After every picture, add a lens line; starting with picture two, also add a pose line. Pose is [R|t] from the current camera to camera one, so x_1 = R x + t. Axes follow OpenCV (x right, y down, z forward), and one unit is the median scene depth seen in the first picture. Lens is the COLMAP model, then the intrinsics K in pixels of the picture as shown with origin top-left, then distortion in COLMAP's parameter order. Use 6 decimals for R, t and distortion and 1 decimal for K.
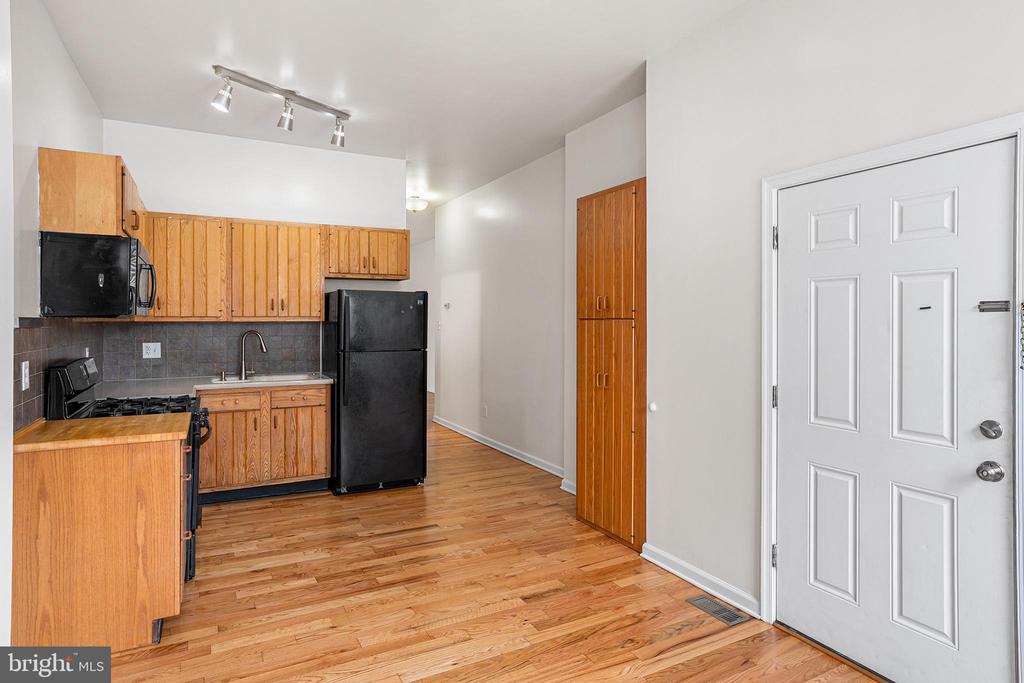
lens RADIAL K [[590.8, 0, 510.3], [0, 590.8, 322.6], [0, 0, 1]] dist [-0.000276, 0.003508]
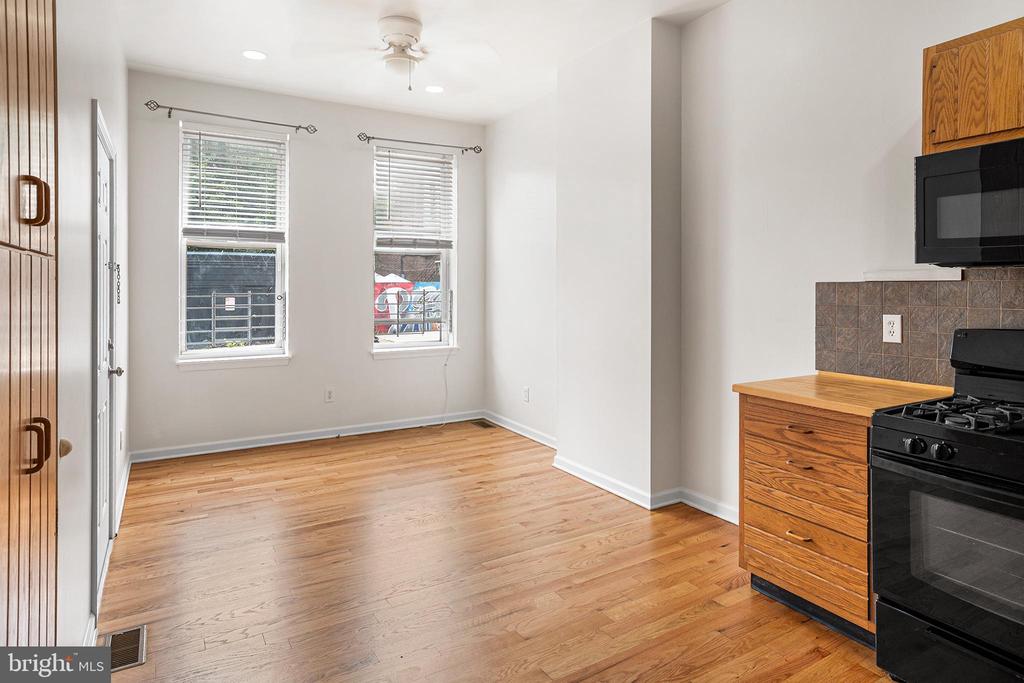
lens RADIAL K [[588.6, 0, 516.3], [0, 588.6, 292.9], [0, 0, 1]] dist [0.001166, 0.000927]
pose [[-0.998502, -0.000070, -0.054711, -0.074469], [-0.000597, 0.999953, 0.009628, 0.011082], [0.054708, 0.009647, -0.998456, 1.161343]]
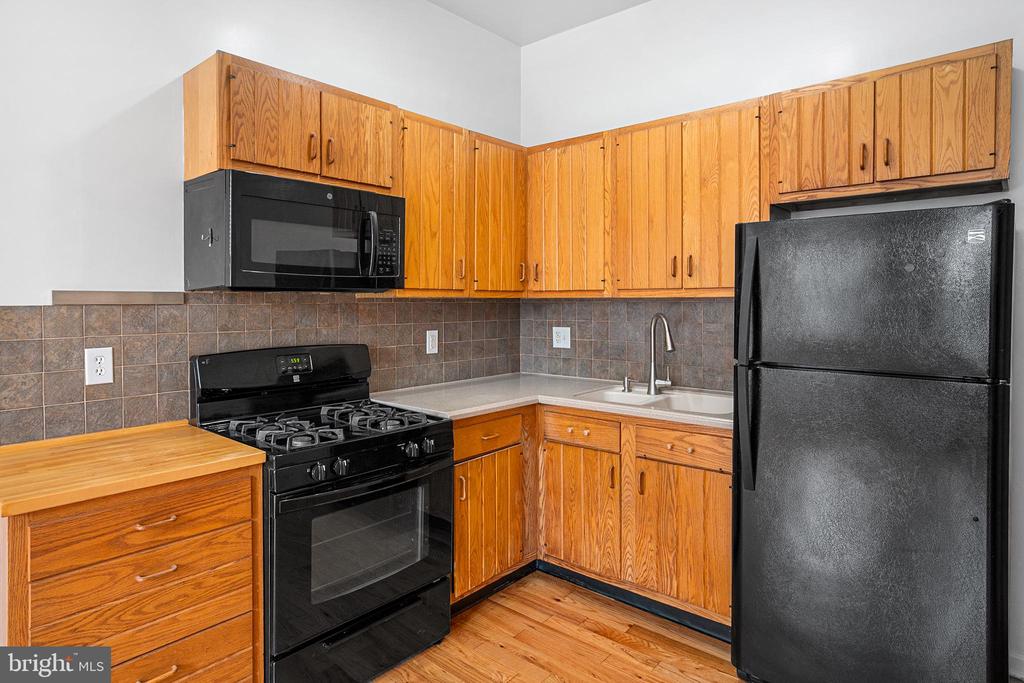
lens RADIAL K [[596.6, 0, 517.4], [0, 596.6, 310.3], [0, 0, 1]] dist [-0.002270, 0.001930]
pose [[0.377538, 0.014350, -0.925883, 0.067125], [-0.000456, 0.999883, 0.015311, 0.001955], [0.925994, -0.005358, 0.377501, 0.718349]]
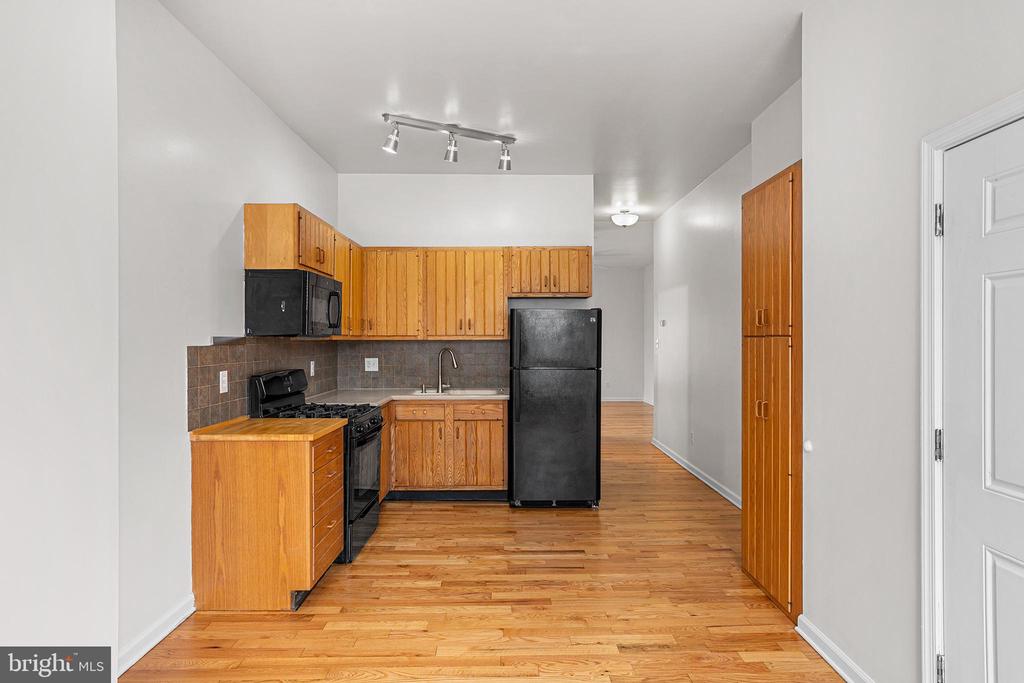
lens RADIAL K [[590.7, 0, 512.0], [0, 590.7, 341.5], [0, 0, 1]] dist [-0.033007, 0.040260]
pose [[0.890343, -0.000253, -0.455291, 0.191453], [0.000690, 0.999999, 0.000792, 0.000458], [0.455290, -0.001019, 0.890342, 0.087161]]
